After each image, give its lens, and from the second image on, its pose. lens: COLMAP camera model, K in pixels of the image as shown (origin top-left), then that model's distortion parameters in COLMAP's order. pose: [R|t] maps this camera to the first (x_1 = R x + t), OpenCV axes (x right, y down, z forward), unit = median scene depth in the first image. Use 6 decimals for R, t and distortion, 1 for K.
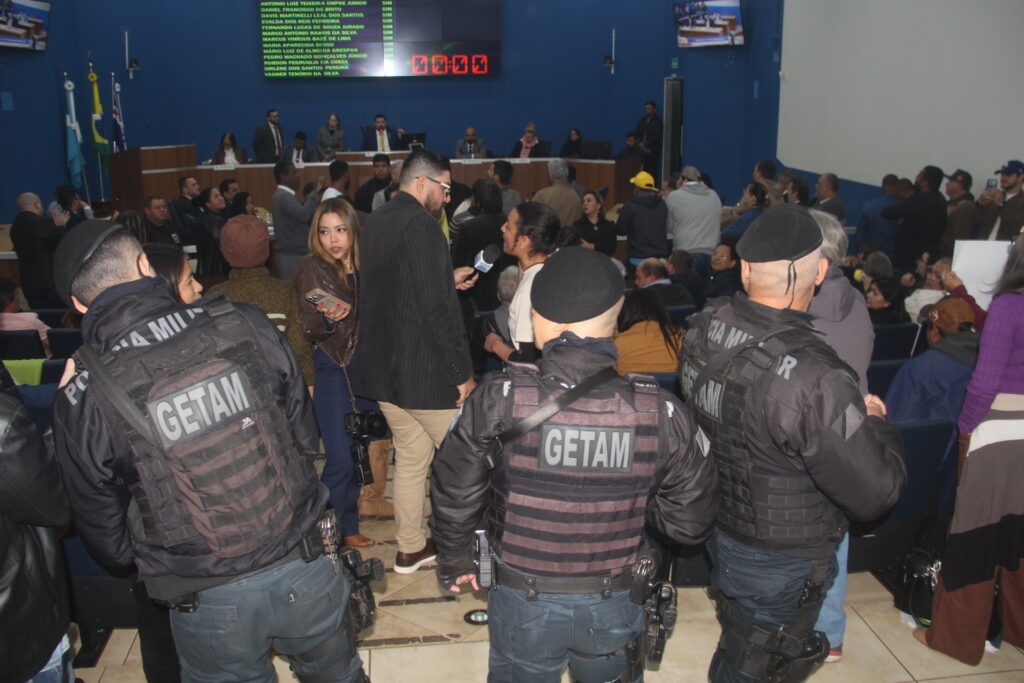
lens RADIAL K [[844.4, 0, 512.0], [0, 844.4, 341.5], [0, 0, 1]] dist [-0.166447, 0.149859]
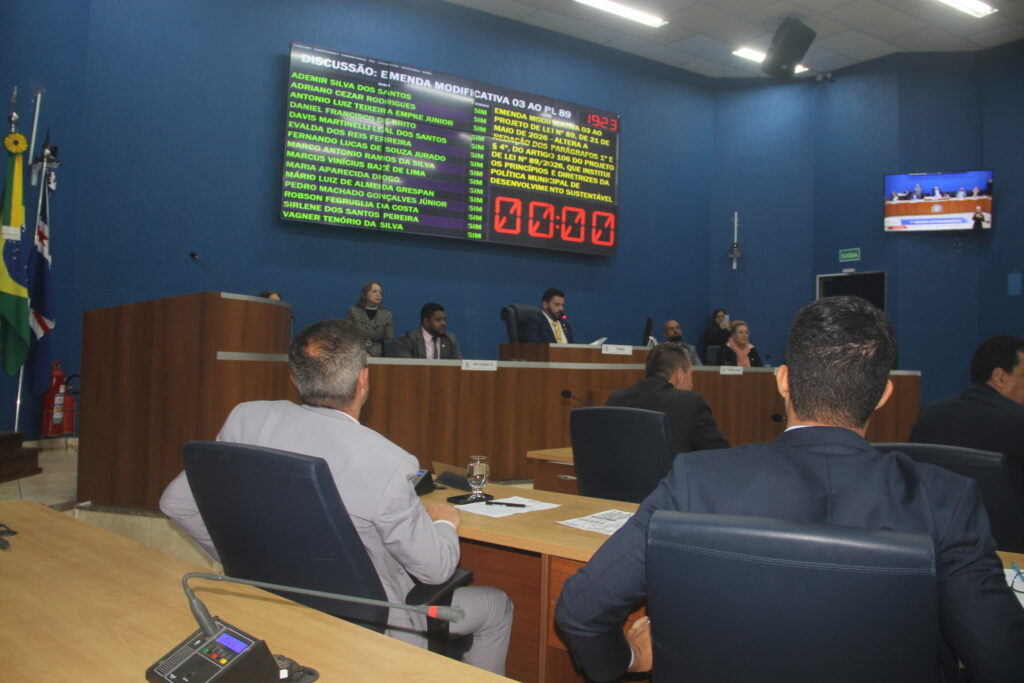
lens RADIAL K [[844.4, 0, 512.0], [0, 844.4, 341.5], [0, 0, 1]] dist [-0.166447, 0.149859]
pose [[0.918987, 0.038362, 0.392416, -0.376635], [0.078870, 0.957256, -0.278281, -0.073889], [-0.386318, 0.286687, 0.876681, 0.473459]]
